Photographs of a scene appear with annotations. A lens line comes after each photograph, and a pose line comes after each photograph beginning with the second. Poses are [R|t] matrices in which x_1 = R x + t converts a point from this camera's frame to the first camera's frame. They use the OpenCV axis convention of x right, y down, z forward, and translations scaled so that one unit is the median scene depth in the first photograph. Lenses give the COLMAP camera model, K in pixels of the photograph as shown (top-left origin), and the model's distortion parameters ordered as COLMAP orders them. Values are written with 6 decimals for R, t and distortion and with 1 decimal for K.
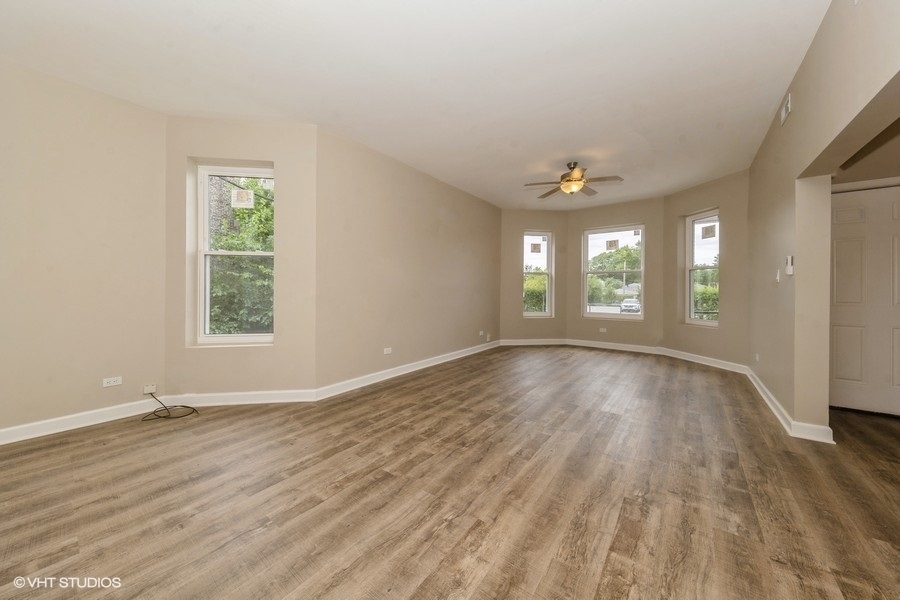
lens RADIAL K [[314.4, 0, 449.8], [0, 314.4, 292.9], [0, 0, 1]] dist [0.000757, 0.000409]
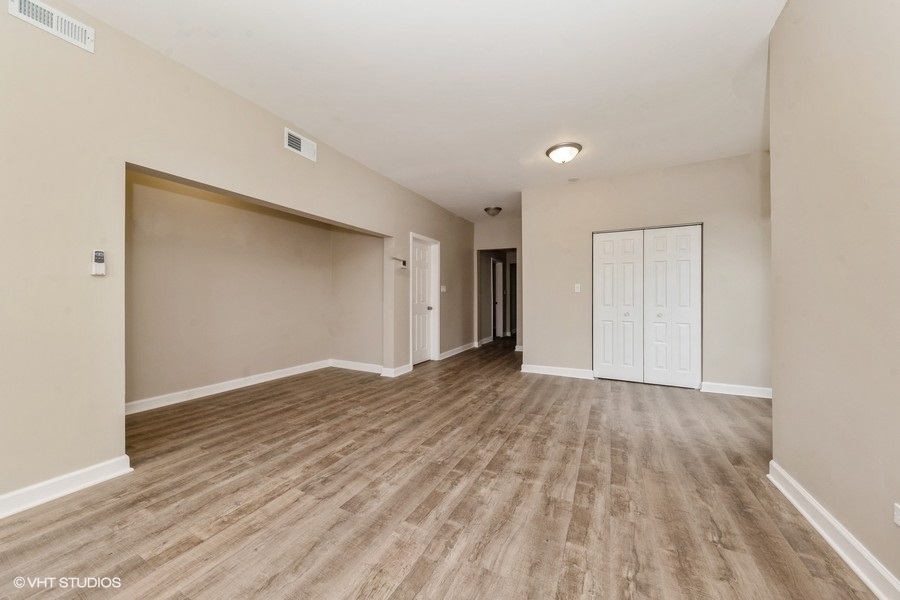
lens RADIAL K [[314.4, 0, 450.1], [0, 314.4, 297.7], [0, 0, 1]] dist [0.000757, 0.000409]
pose [[-0.985894, -0.003650, -0.167331, 0.410539], [-0.005199, 0.999948, 0.008822, -0.018060], [0.167290, 0.009567, -0.985861, 2.052233]]
